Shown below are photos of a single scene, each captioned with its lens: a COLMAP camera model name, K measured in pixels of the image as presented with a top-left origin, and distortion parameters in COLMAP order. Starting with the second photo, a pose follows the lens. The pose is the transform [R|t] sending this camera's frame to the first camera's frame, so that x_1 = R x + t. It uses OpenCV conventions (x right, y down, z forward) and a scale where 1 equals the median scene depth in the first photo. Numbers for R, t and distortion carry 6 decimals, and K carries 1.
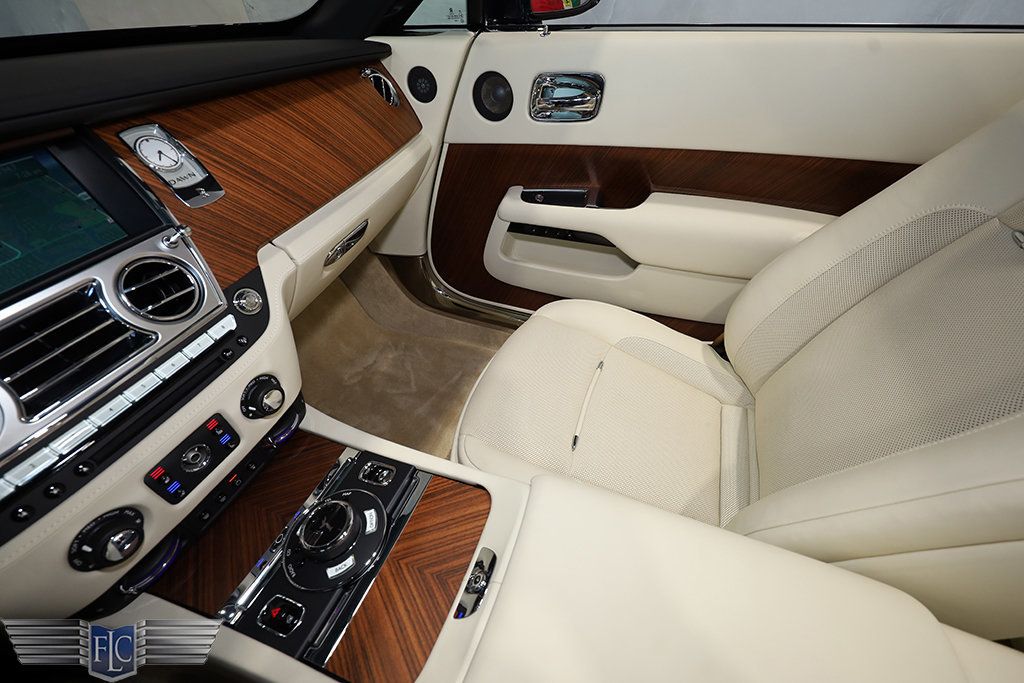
lens RADIAL K [[407.3, 0, 516.5], [0, 407.3, 341.9], [0, 0, 1]] dist [0.000495, -0.000579]
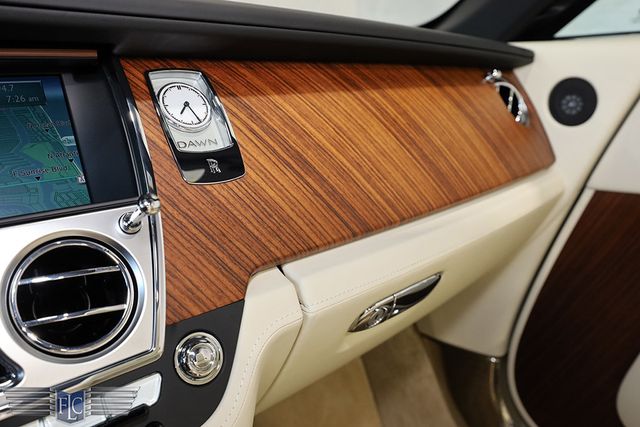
lens RADIAL K [[525.1, 0, 317.3], [0, 525.1, 213.6], [0, 0, 1]] dist [-0.008695, -0.012538]
pose [[0.853984, 0.125236, -0.505002, -0.202857], [-0.341122, 0.867652, -0.361684, -0.064104], [0.392870, 0.481140, 0.783682, 0.419254]]
